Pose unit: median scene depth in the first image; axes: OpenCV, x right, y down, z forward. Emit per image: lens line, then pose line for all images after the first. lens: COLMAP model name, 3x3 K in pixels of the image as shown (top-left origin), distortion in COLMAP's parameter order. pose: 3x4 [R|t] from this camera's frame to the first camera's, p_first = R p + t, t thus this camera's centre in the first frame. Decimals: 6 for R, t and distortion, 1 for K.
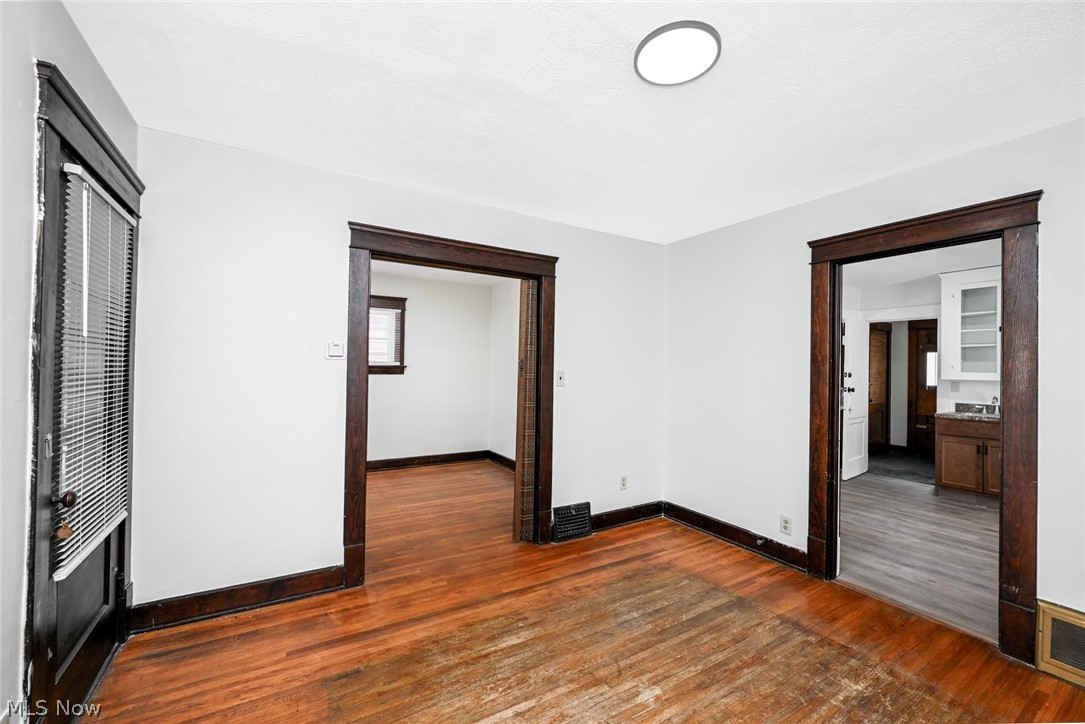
lens RADIAL K [[434.1, 0, 542.5], [0, 434.1, 362.0], [0, 0, 1]] dist [0.000143, -0.000019]
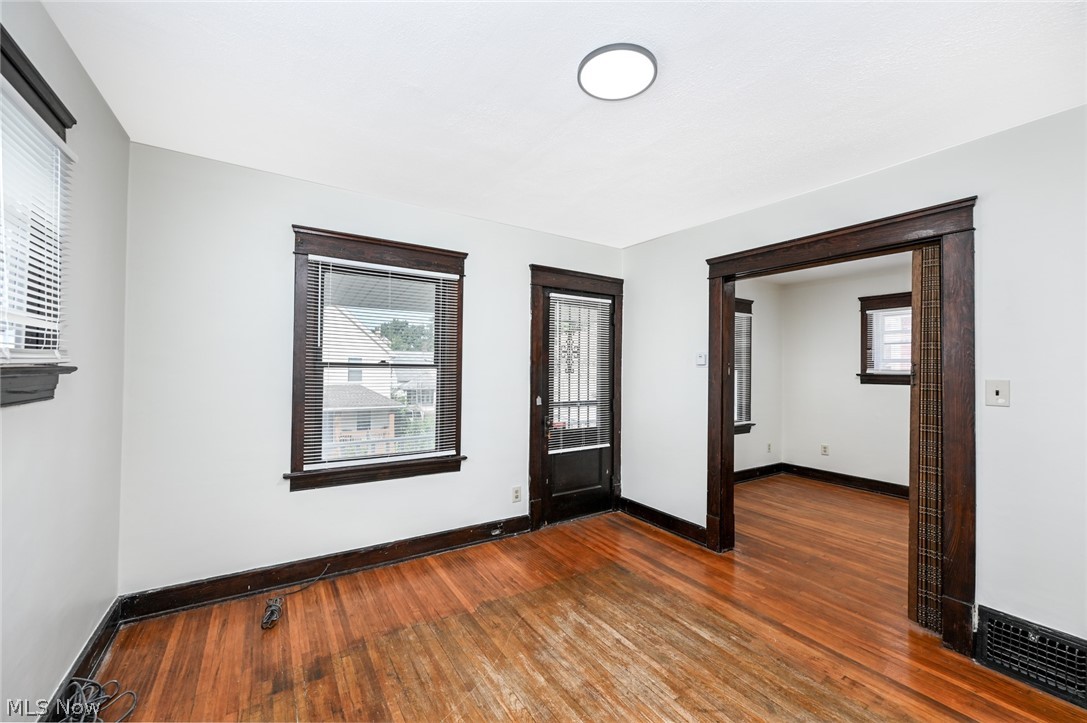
lens RADIAL K [[427.9, 0, 543.4], [0, 427.9, 362.6], [0, 0, 1]] dist [-0.000747, 0.000239]
pose [[0.042822, -0.028456, -0.998677, 0.811481], [-0.000933, 0.999593, -0.028522, 0.017413], [0.999082, 0.002153, 0.042778, 0.480758]]
